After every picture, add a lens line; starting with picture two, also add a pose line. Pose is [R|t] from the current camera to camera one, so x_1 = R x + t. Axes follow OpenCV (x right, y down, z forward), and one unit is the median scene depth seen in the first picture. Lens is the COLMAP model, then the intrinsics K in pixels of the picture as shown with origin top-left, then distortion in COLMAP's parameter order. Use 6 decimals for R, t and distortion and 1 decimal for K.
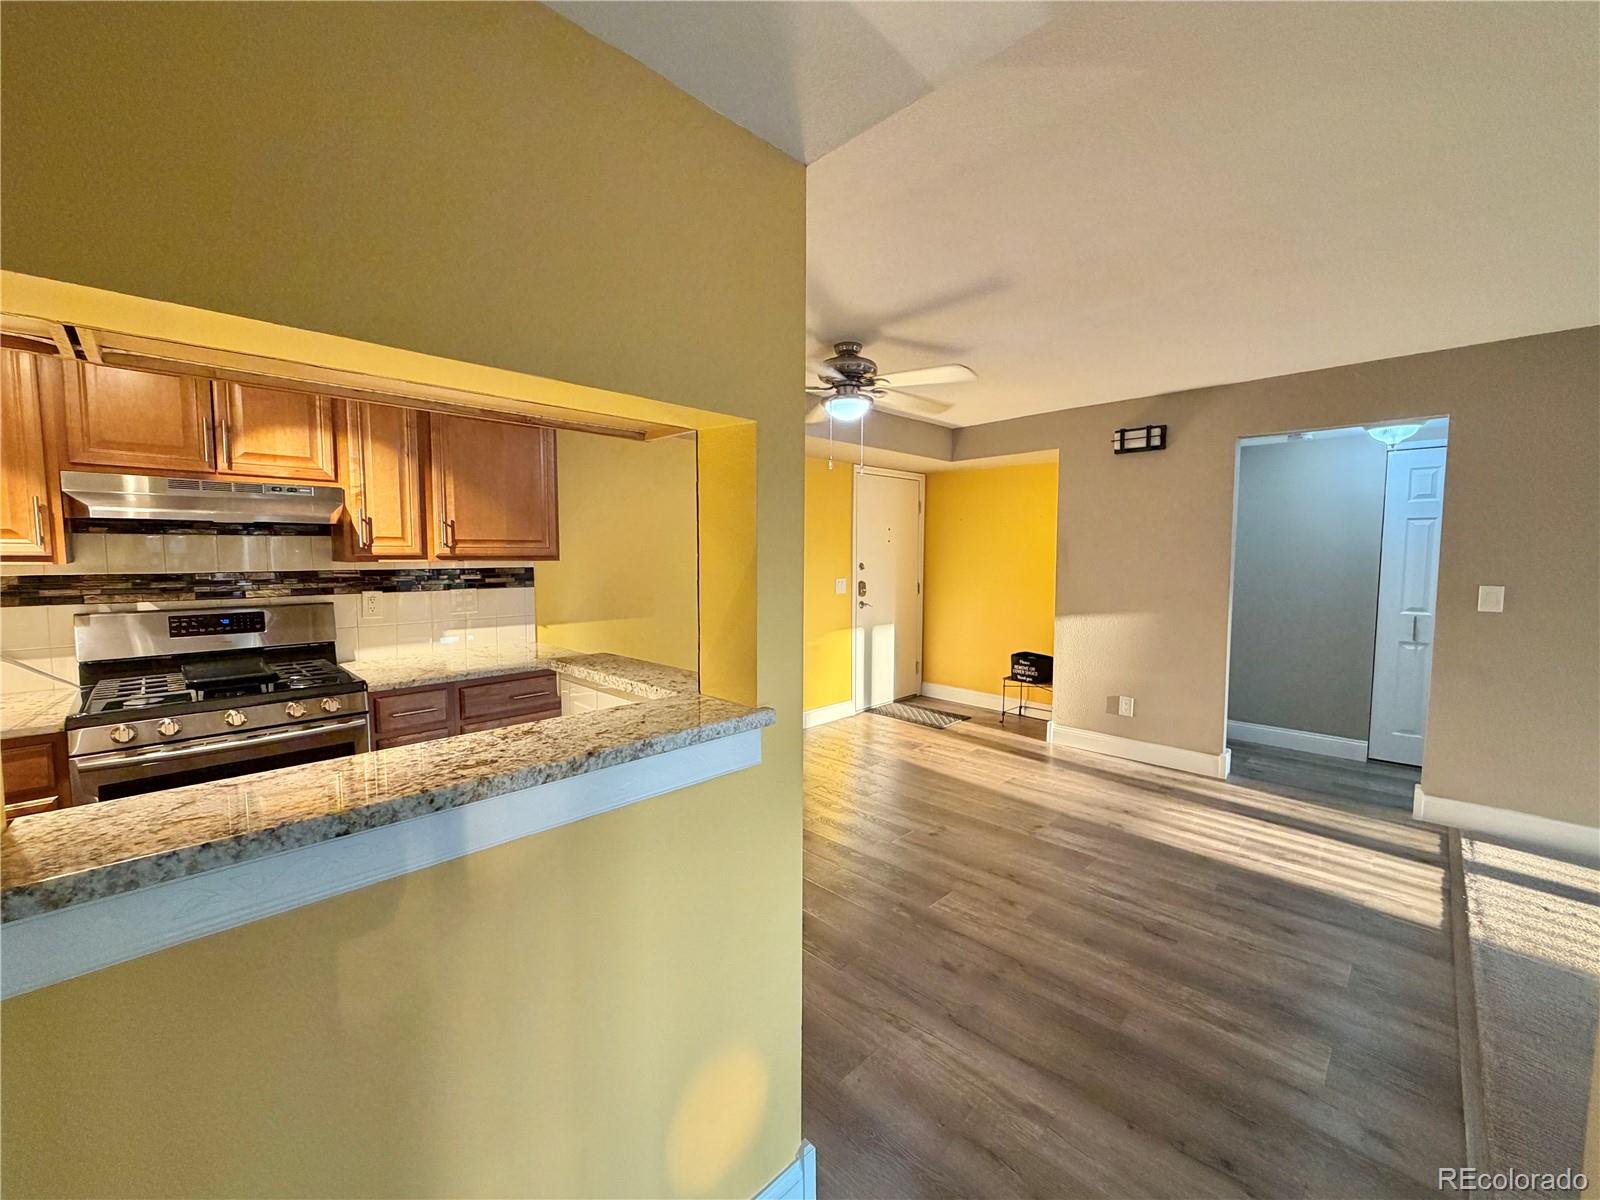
lens RADIAL K [[639.4, 0, 796.2], [0, 639.4, 600.2], [0, 0, 1]] dist [0.001654, -0.000089]
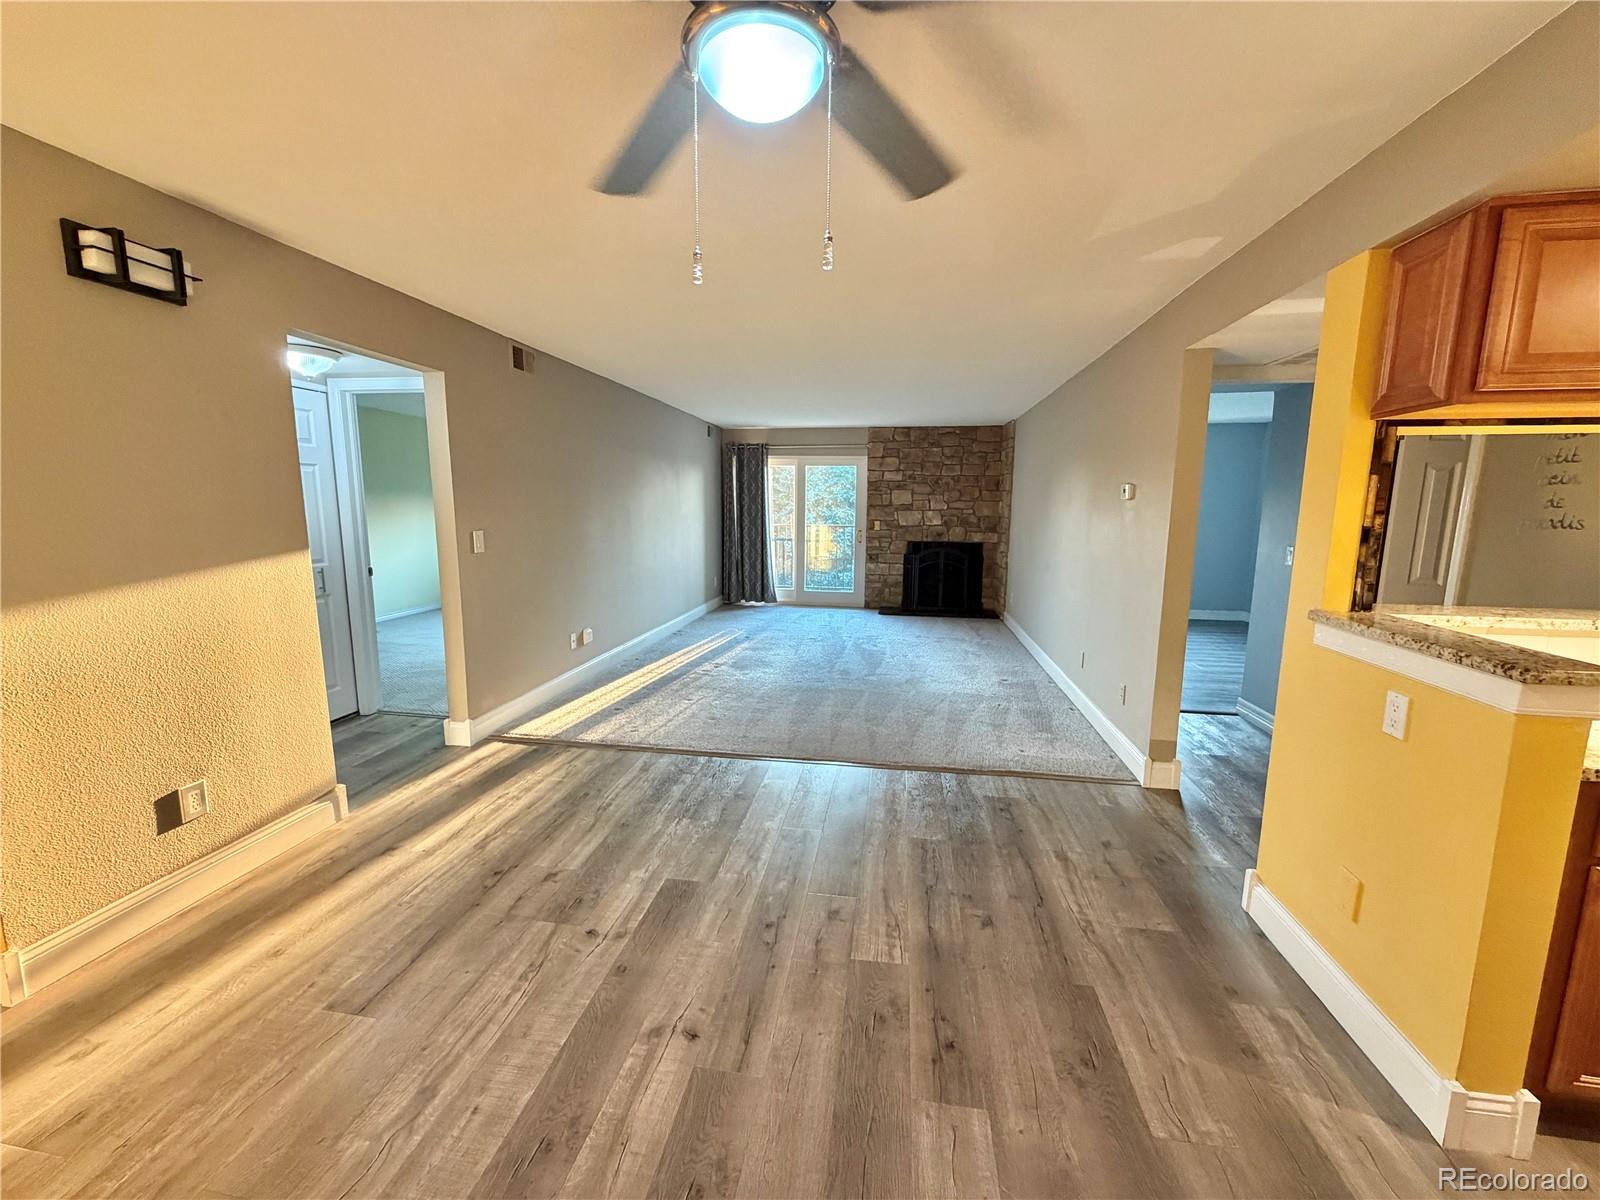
lens RADIAL K [[639.4, 0, 796.2], [0, 639.4, 600.2], [0, 0, 1]] dist [0.001654, -0.000089]
pose [[-0.585697, -0.126886, 0.800537, -0.264421], [0.051796, 0.979792, 0.193194, -0.109504], [-0.808873, 0.154618, -0.567289, 1.398475]]
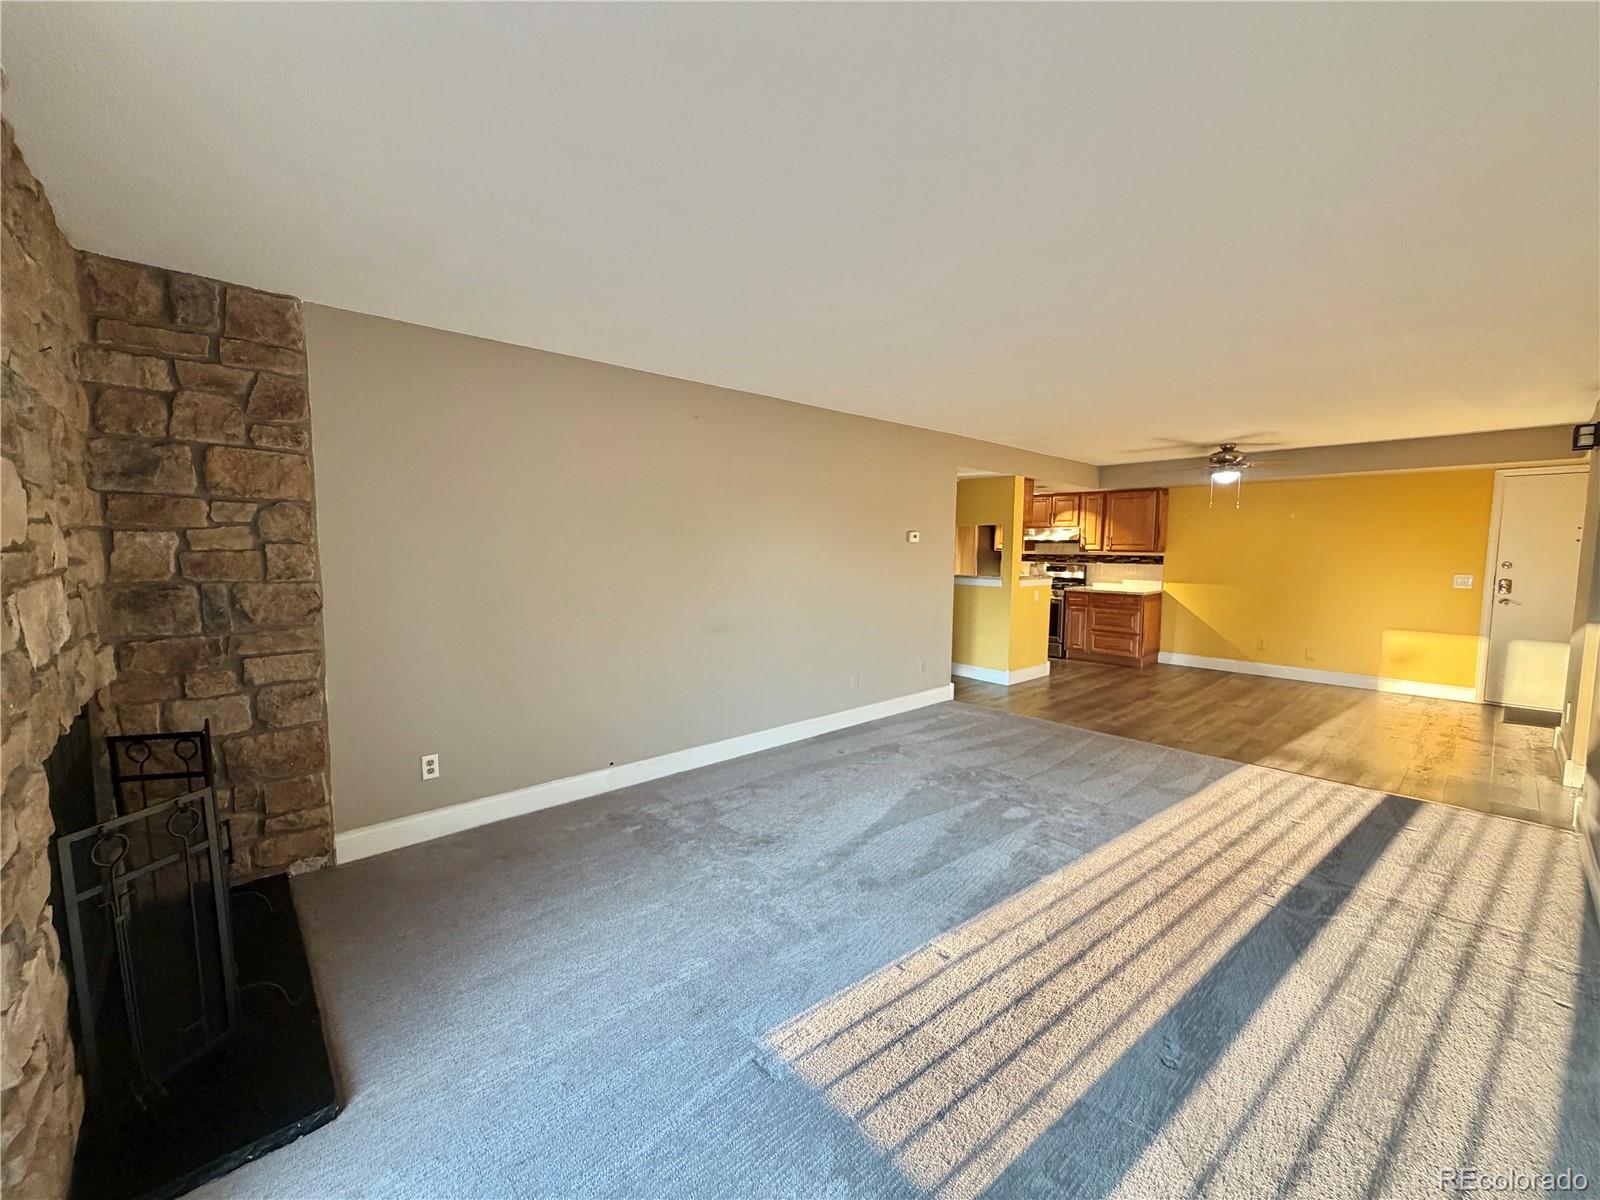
lens RADIAL K [[639.4, 0, 796.2], [0, 639.4, 600.2], [0, 0, 1]] dist [0.001654, -0.000089]
pose [[-0.050819, 0.084790, -0.995102, 2.445832], [-0.080518, 0.992798, 0.088706, 0.010421], [0.995457, 0.084632, -0.043626, -0.221242]]
